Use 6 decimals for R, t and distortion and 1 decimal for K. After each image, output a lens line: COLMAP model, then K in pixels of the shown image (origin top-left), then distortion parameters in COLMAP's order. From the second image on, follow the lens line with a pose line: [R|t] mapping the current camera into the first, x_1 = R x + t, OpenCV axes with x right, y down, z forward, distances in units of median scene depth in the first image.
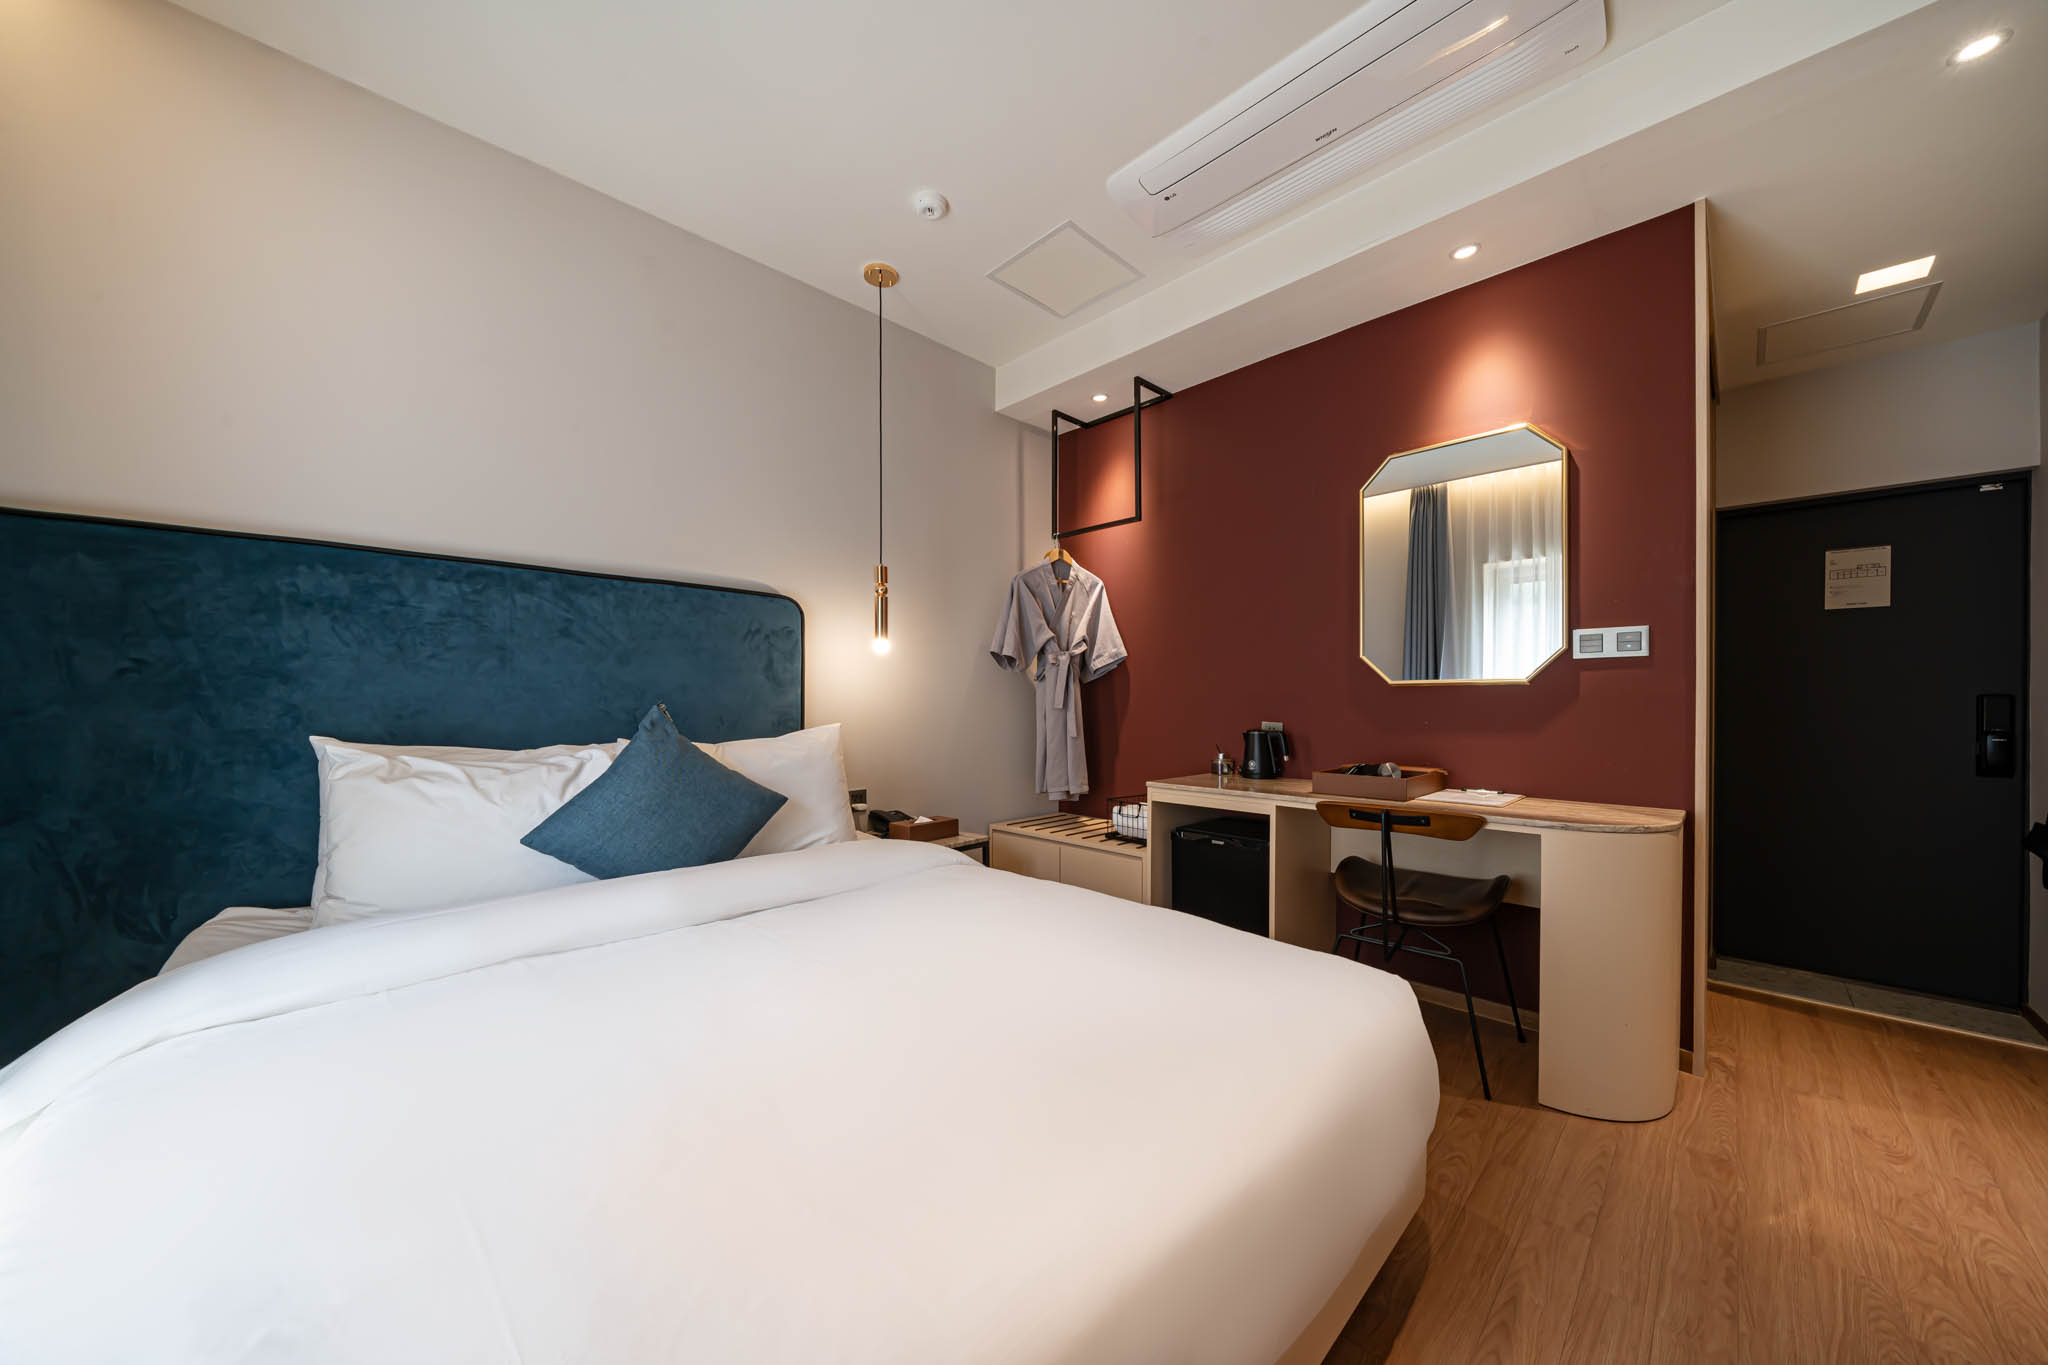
lens RADIAL K [[713.2, 0, 1020.9], [0, 713.2, 693.8], [0, 0, 1]] dist [-0.006387, 0.000176]
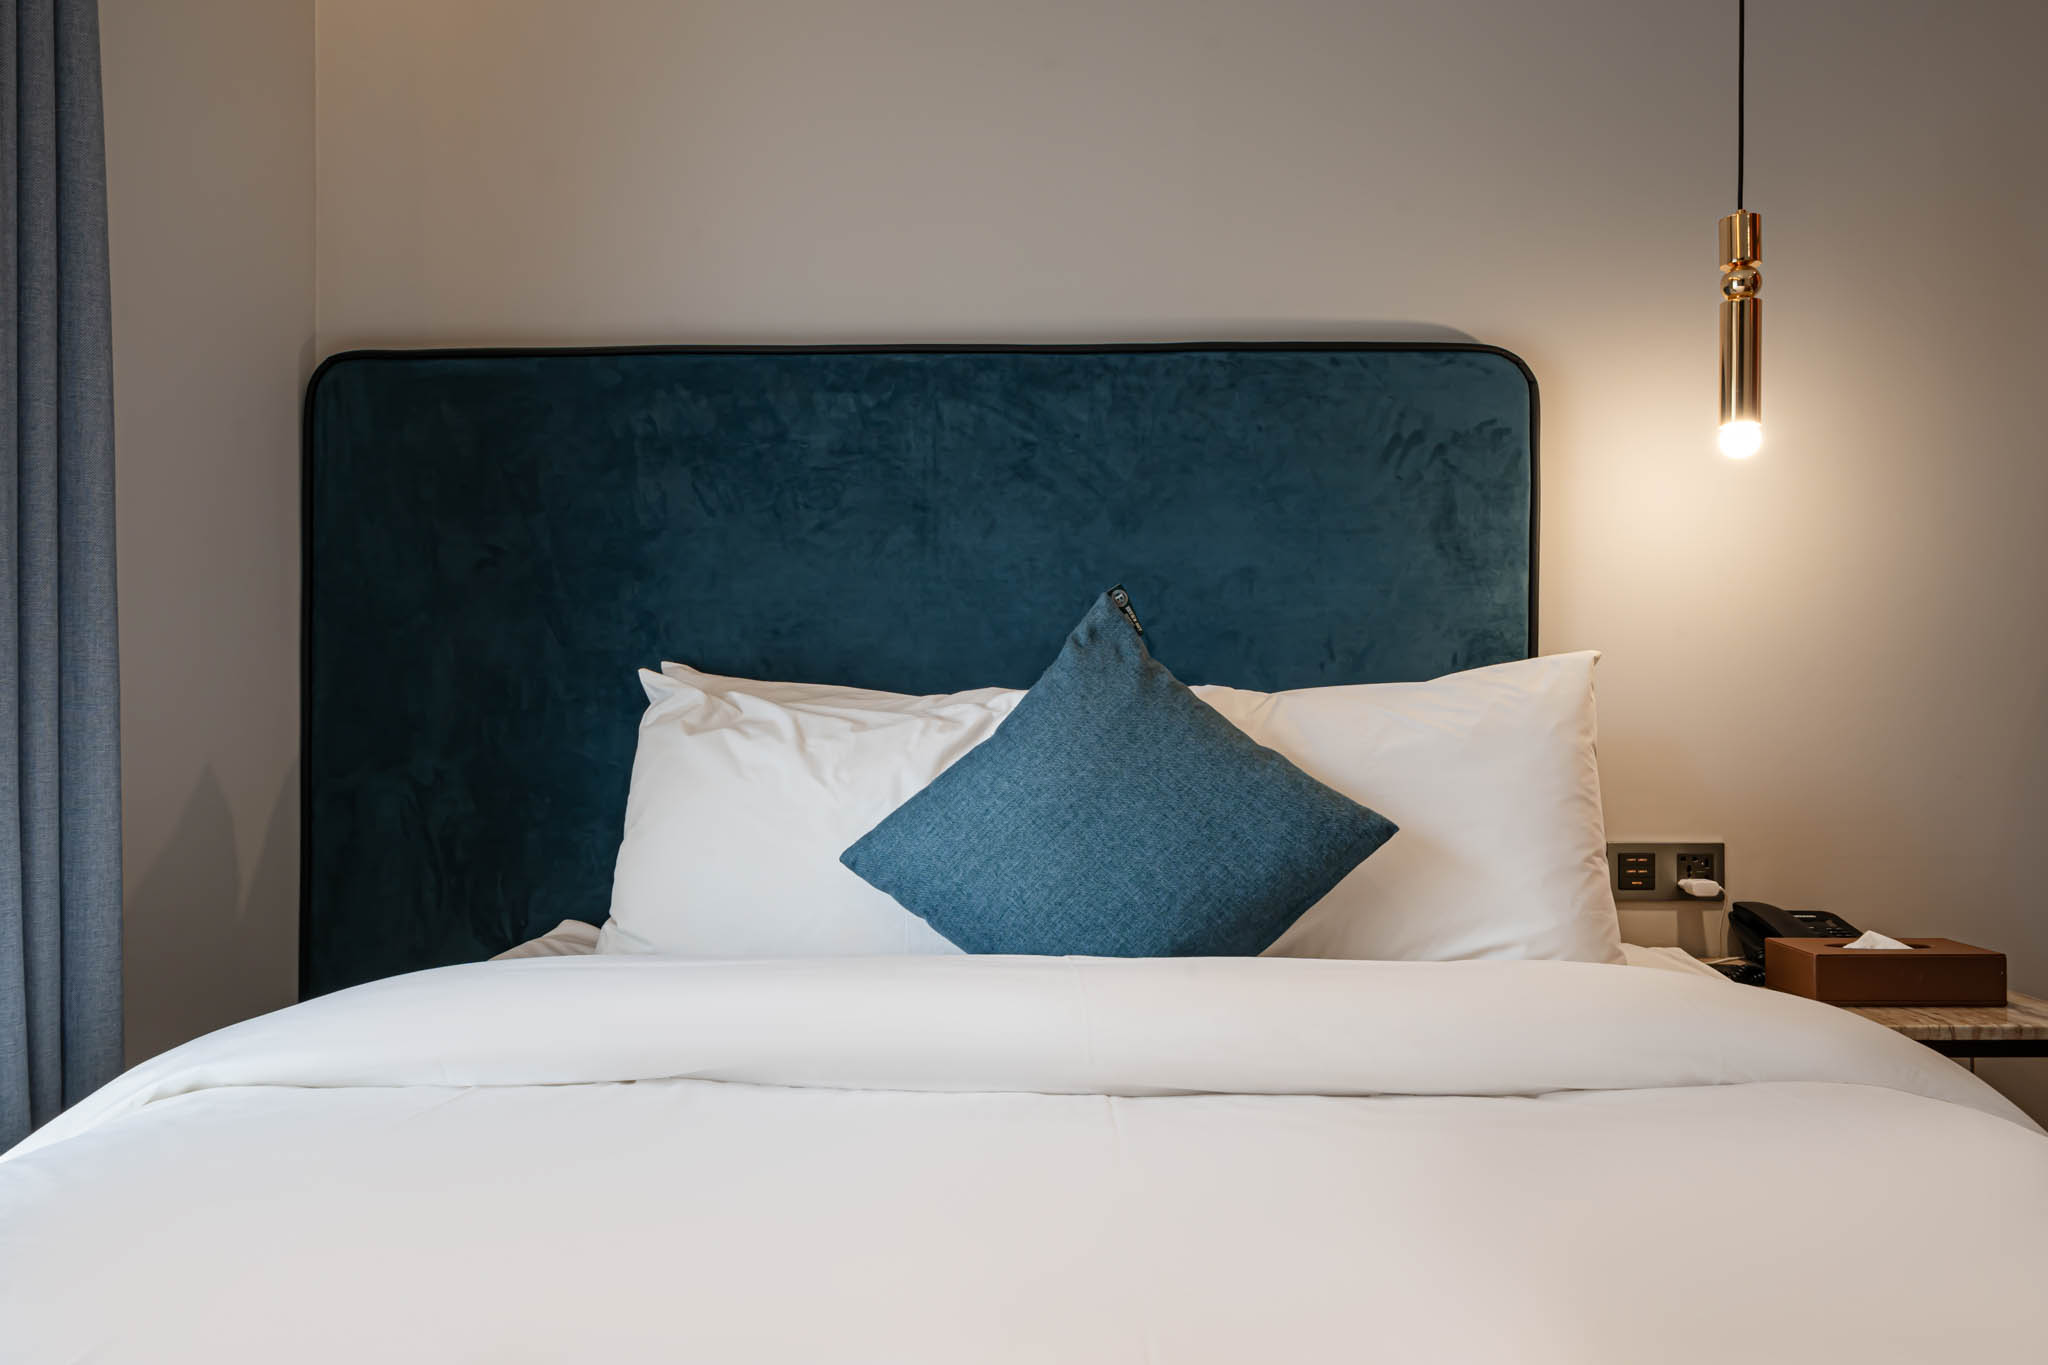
lens RADIAL K [[1415.6, 0, 1022.6], [0, 1415.6, 689.2], [0, 0, 1]] dist [0.004876, 0.000477]
pose [[0.686815, 0.002213, -0.726829, 0.099747], [0.006458, 0.999937, 0.009147, 0.066739], [0.726803, -0.010976, 0.686758, 0.339944]]
